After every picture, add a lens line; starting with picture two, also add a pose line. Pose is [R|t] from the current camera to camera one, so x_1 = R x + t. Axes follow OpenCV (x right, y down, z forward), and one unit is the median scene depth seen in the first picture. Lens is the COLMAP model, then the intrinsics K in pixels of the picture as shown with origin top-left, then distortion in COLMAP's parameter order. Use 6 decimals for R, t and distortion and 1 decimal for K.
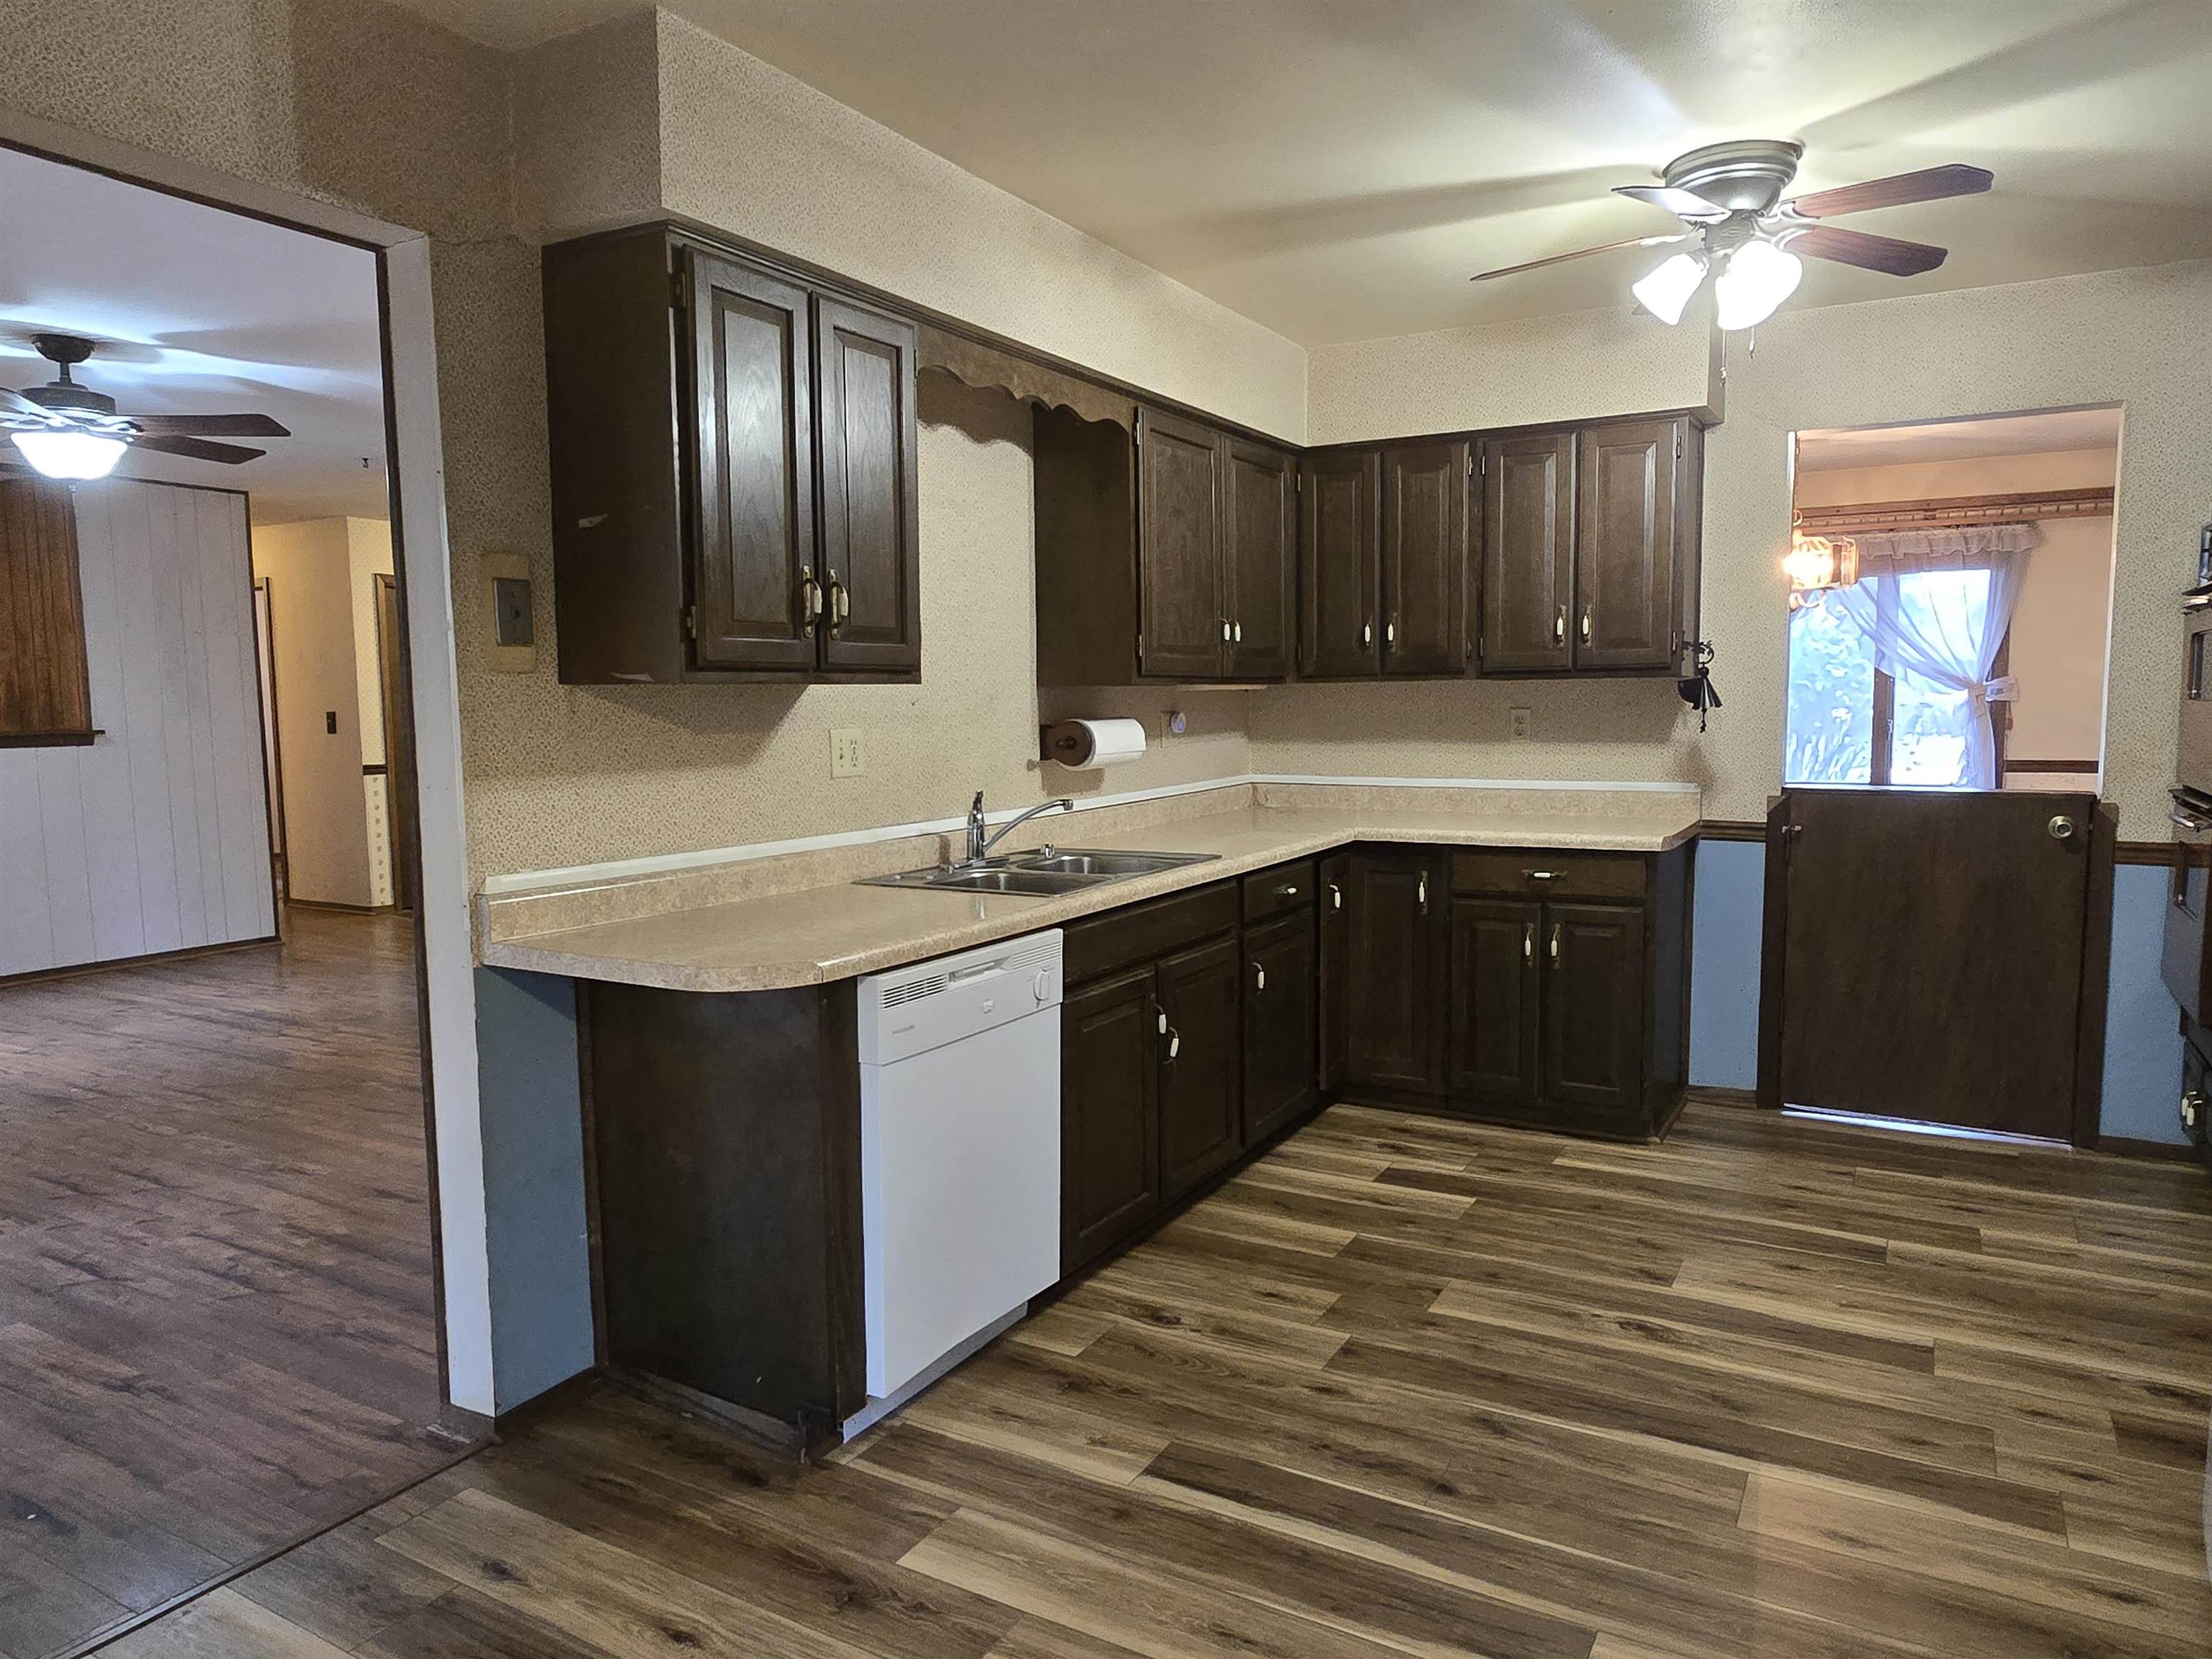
lens RADIAL K [[1439.4, 0, 1096.1], [0, 1439.4, 835.6], [0, 0, 1]] dist [0.001156, 0.002744]
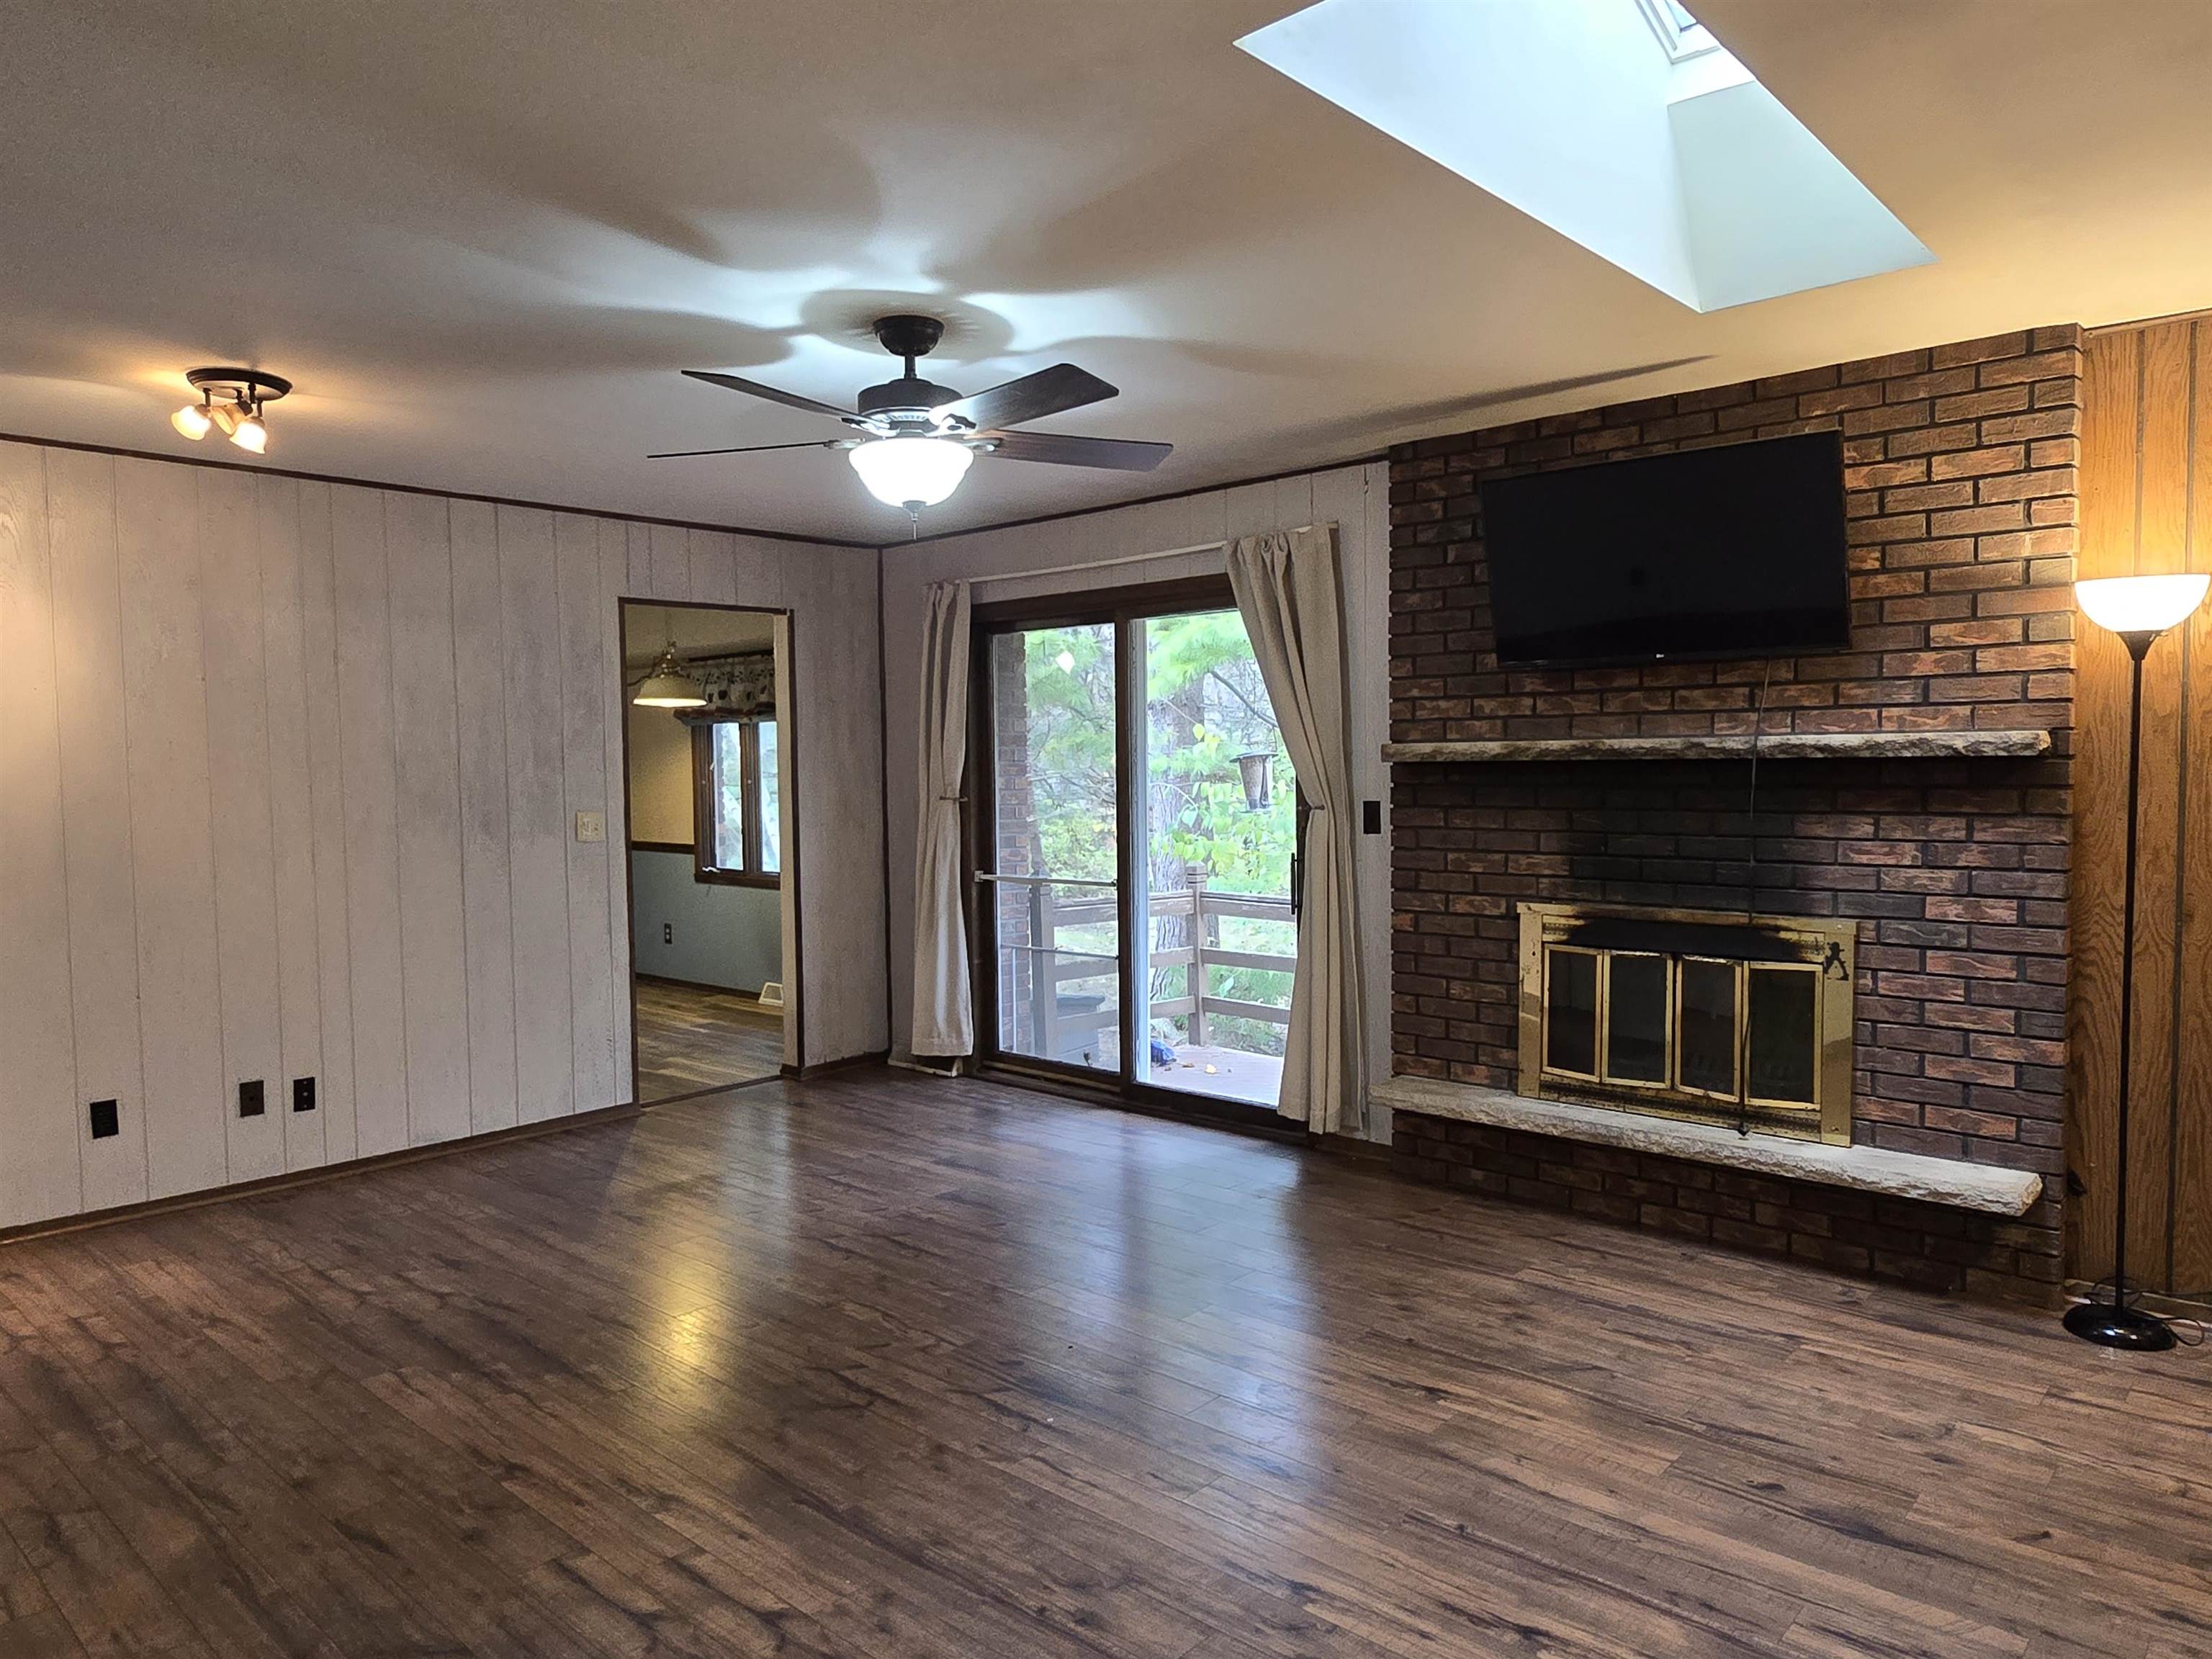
lens RADIAL K [[1439.4, 0, 1099.5], [0, 1439.4, 829.9], [0, 0, 1]] dist [0.001156, 0.002744]
pose [[-0.976134, 0.012656, 0.216802, -1.314054], [0.043561, 0.989422, 0.138374, -0.242418], [-0.212757, 0.144516, -0.966359, 2.358794]]
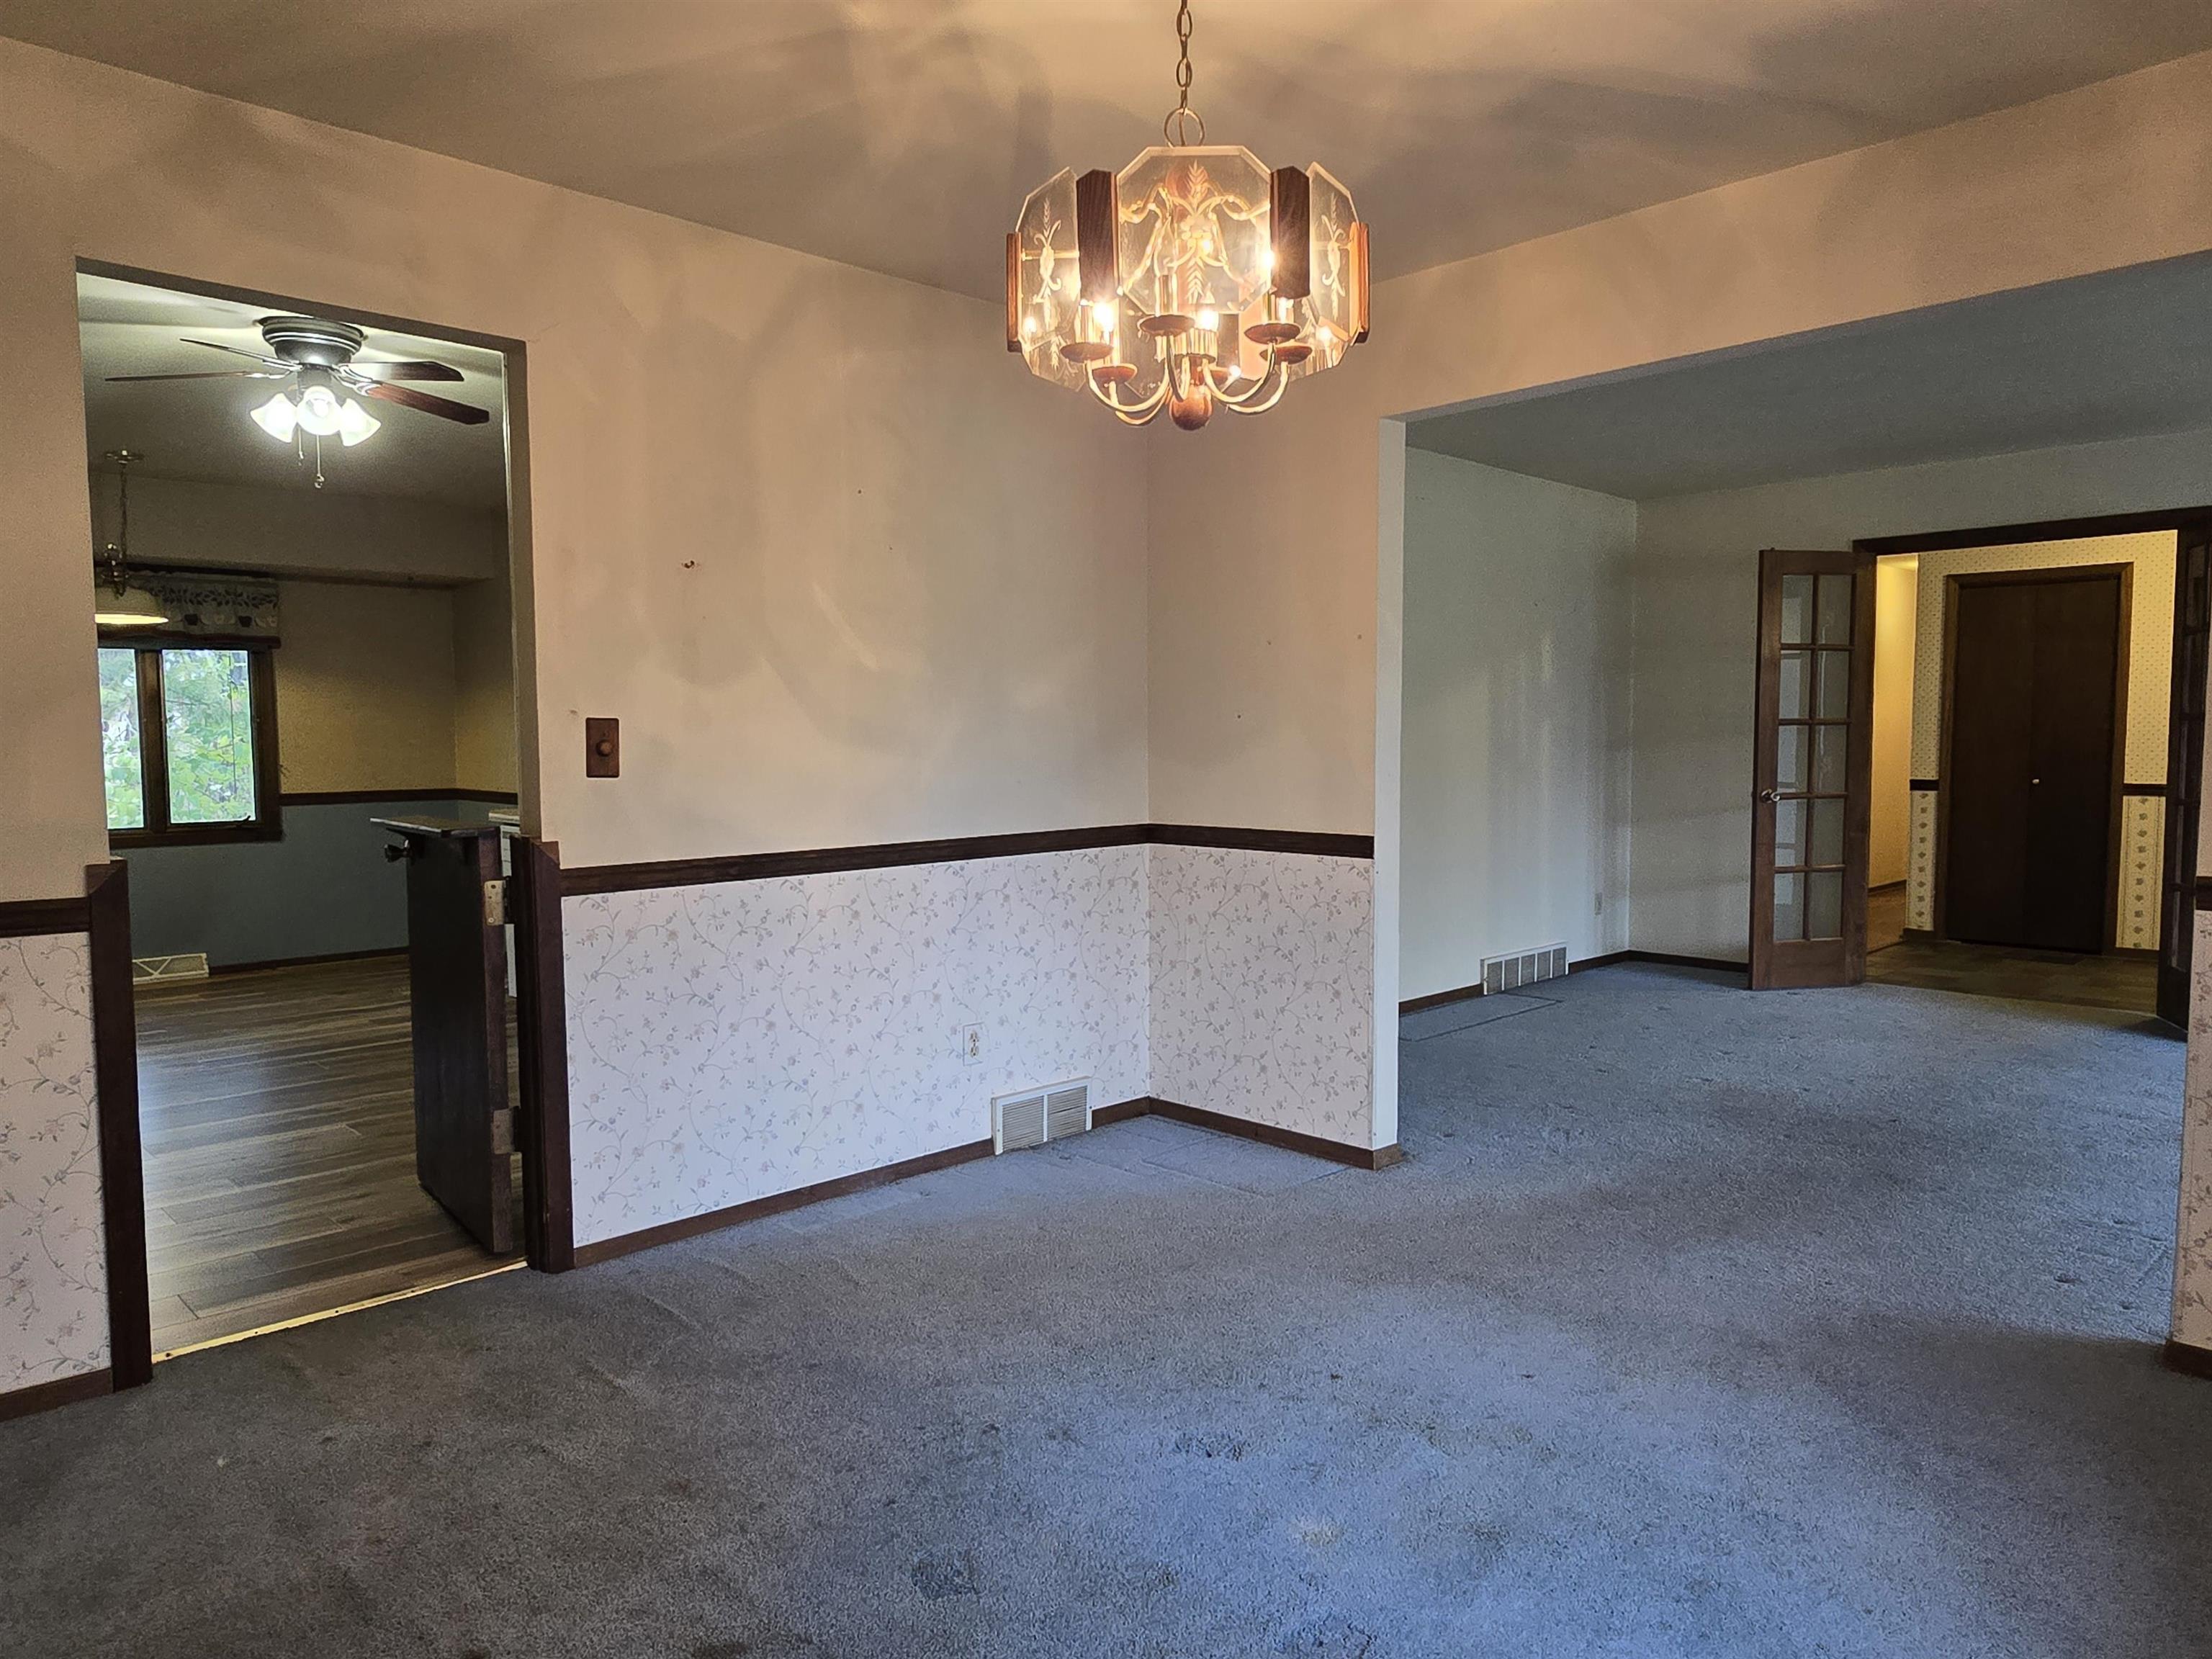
lens RADIAL K [[1439.4, 0, 1093.6], [0, 1439.4, 835.5], [0, 0, 1]] dist [0.001156, 0.002744]
pose [[-0.271558, 0.077849, -0.959268, 1.487979], [-0.084824, 0.990908, 0.104430, -0.176336], [0.958677, 0.109728, -0.262485, 1.979755]]
